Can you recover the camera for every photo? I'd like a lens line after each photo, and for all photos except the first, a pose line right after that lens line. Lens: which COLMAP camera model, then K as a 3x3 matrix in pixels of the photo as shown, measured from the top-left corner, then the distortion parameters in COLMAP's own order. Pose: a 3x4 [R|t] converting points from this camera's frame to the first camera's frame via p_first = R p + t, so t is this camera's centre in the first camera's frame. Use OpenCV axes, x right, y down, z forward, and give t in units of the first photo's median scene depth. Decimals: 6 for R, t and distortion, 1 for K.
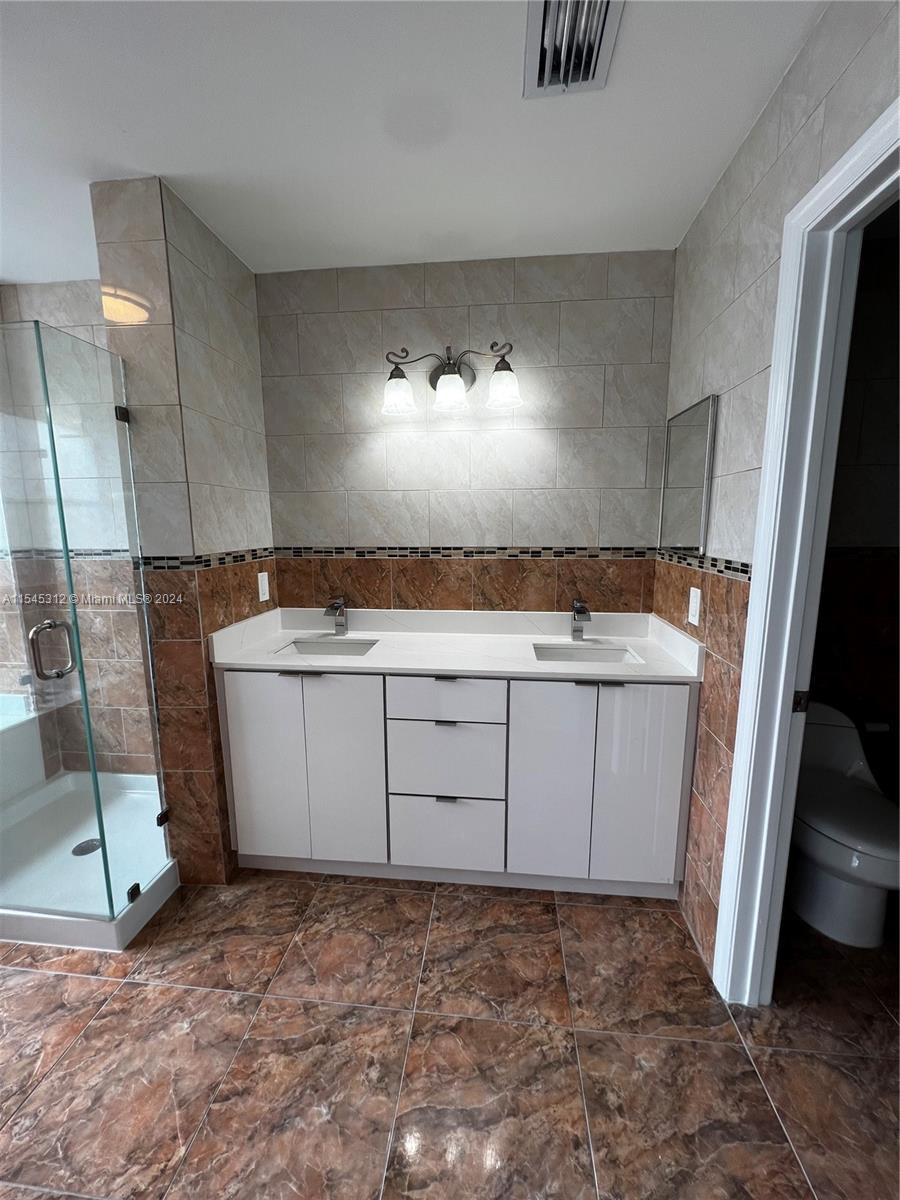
lens RADIAL K [[479.4, 0, 452.3], [0, 479.4, 600.2], [0, 0, 1]] dist [-0.001216, -0.000602]
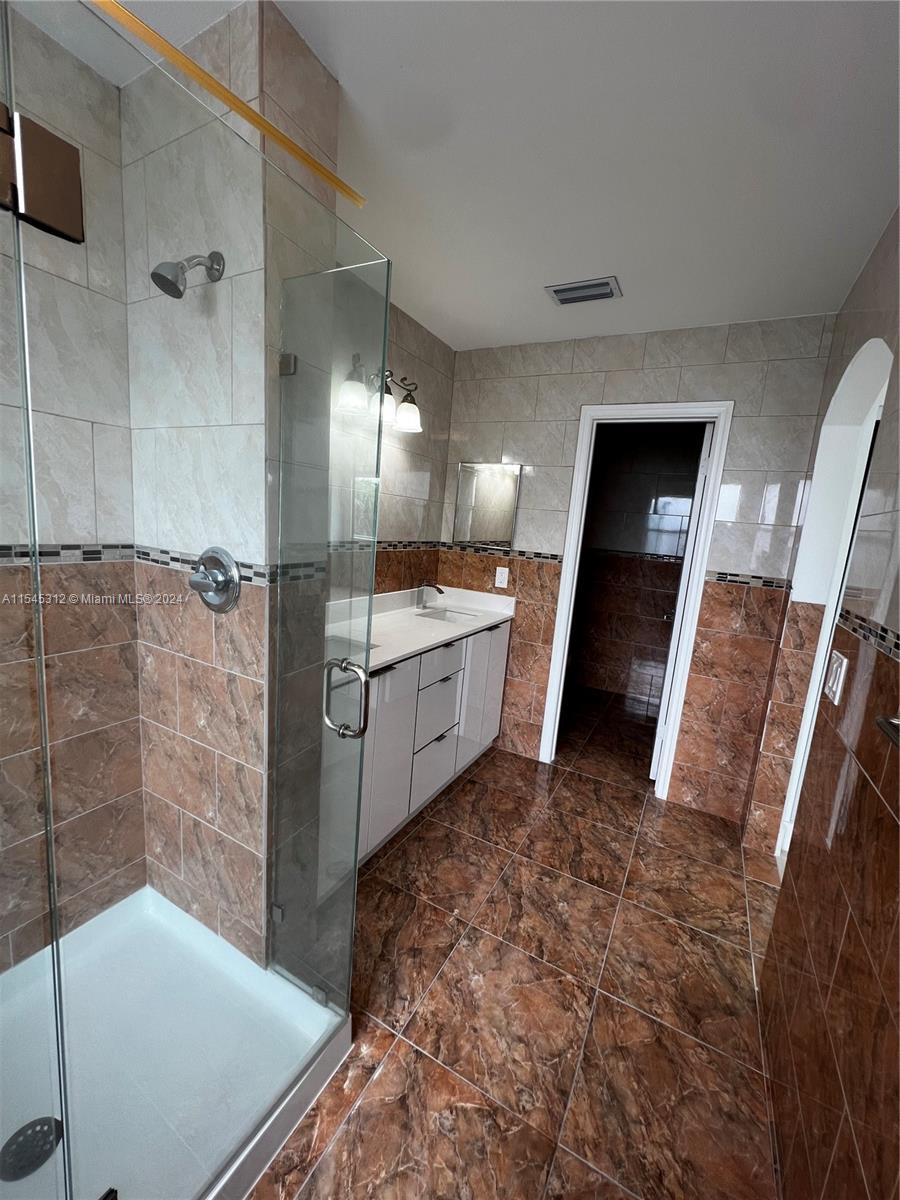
lens RADIAL K [[479.4, 0, 454.0], [0, 479.4, 600.1], [0, 0, 1]] dist [-0.001216, -0.000602]
pose [[0.380005, -0.116339, 0.917639, -1.457659], [0.063528, 0.992999, 0.099585, -0.111600], [-0.922800, 0.020453, 0.384736, 0.570179]]
